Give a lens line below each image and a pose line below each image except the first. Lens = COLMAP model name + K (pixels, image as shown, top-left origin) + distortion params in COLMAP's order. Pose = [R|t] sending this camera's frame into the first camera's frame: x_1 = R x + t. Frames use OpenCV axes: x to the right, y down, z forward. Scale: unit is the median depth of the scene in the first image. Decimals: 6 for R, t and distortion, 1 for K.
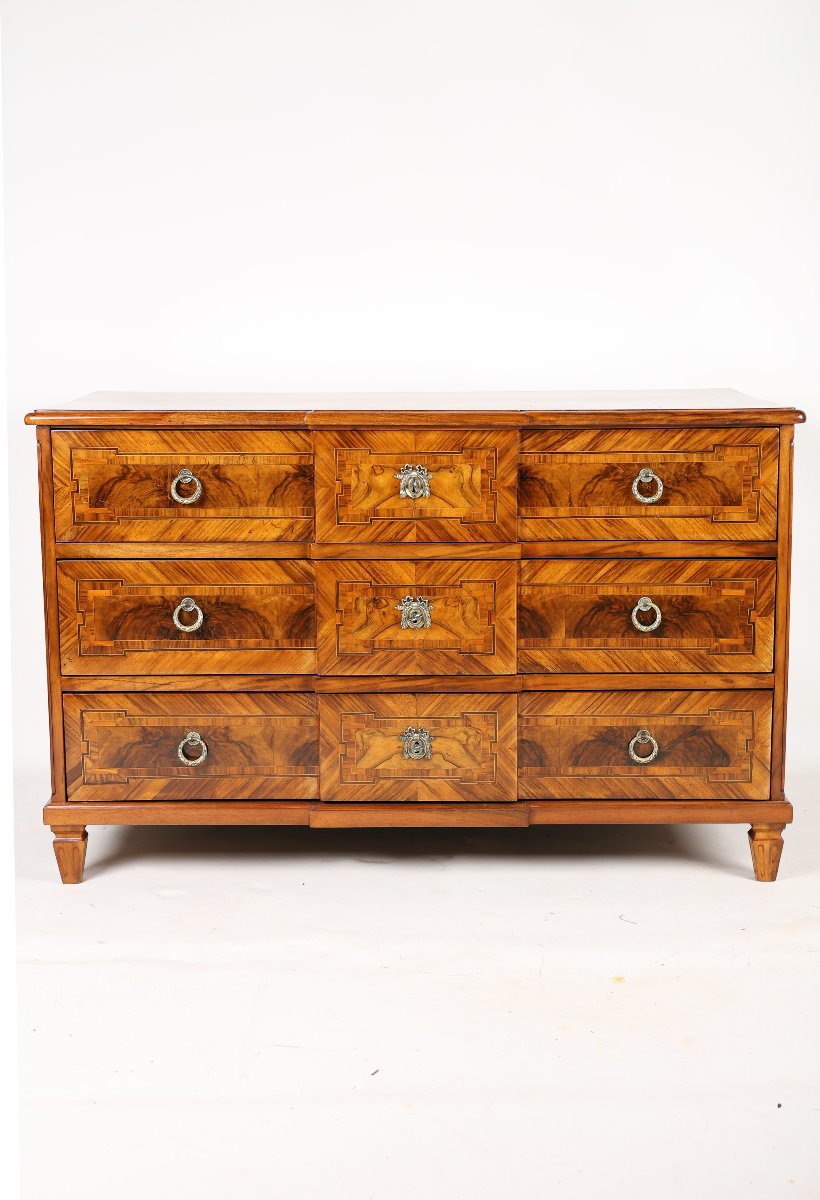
lens RADIAL K [[1710.3, 0, 411.6], [0, 1710.3, 594.2], [0, 0, 1]] dist [0.060174, 0.000000]
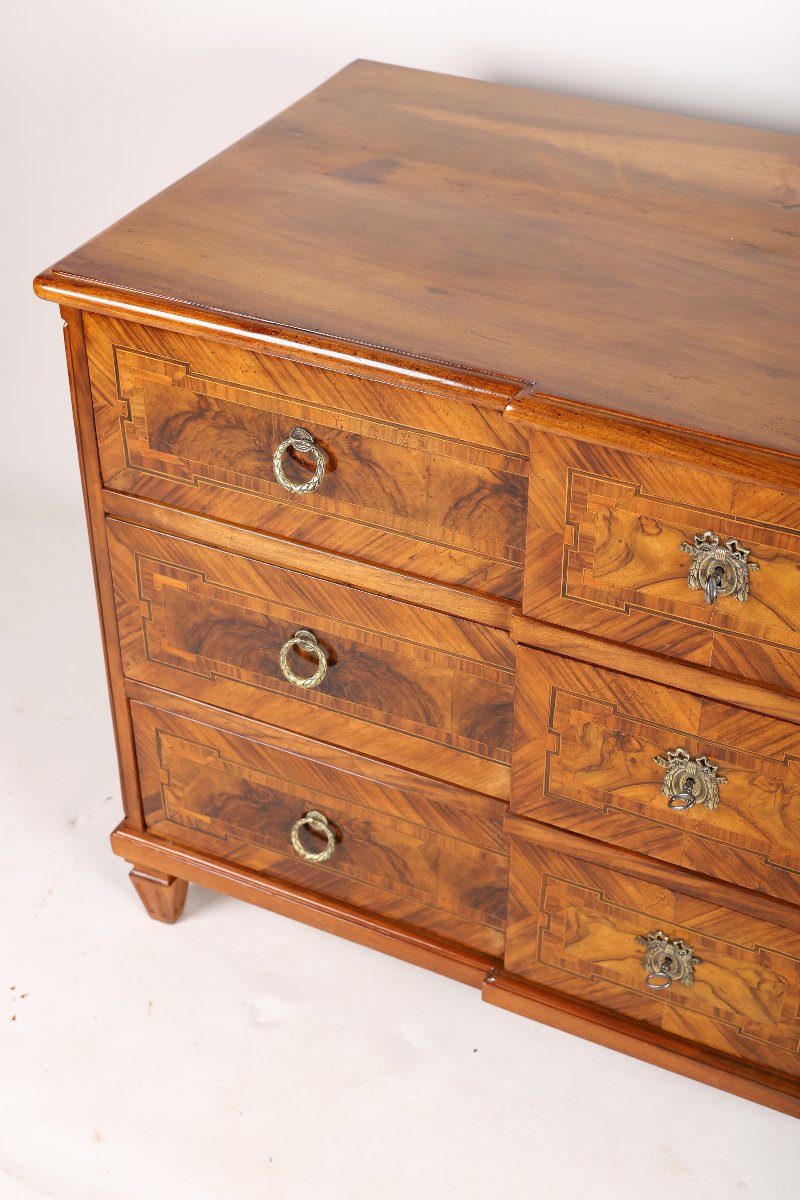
lens RADIAL K [[1716.2, 0, 399.9], [0, 1716.2, 611.4], [0, 0, 1]] dist [0.039141, 0.000000]
pose [[0.900911, 0.262421, -0.345680, 0.088295], [-0.078560, 0.881937, 0.464775, -0.265264], [0.426835, -0.391564, 0.815163, 0.559949]]
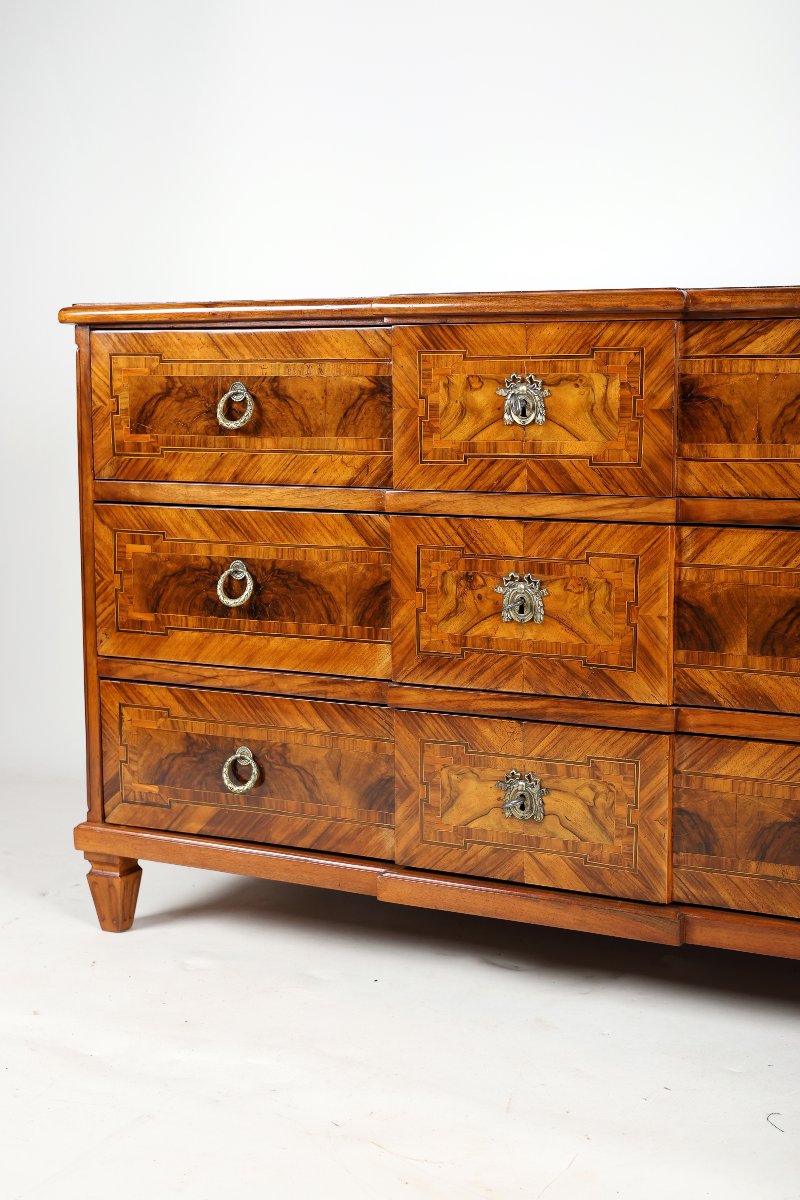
lens RADIAL K [[1716.2, 0, 394.3], [0, 1716.2, 607.3], [0, 0, 1]] dist [0.039141, 0.000000]
pose [[0.890670, 0.060616, -0.450591, 0.258802], [-0.077749, 0.996780, -0.019593, 0.031068], [0.447953, 0.052484, 0.892515, 0.378617]]
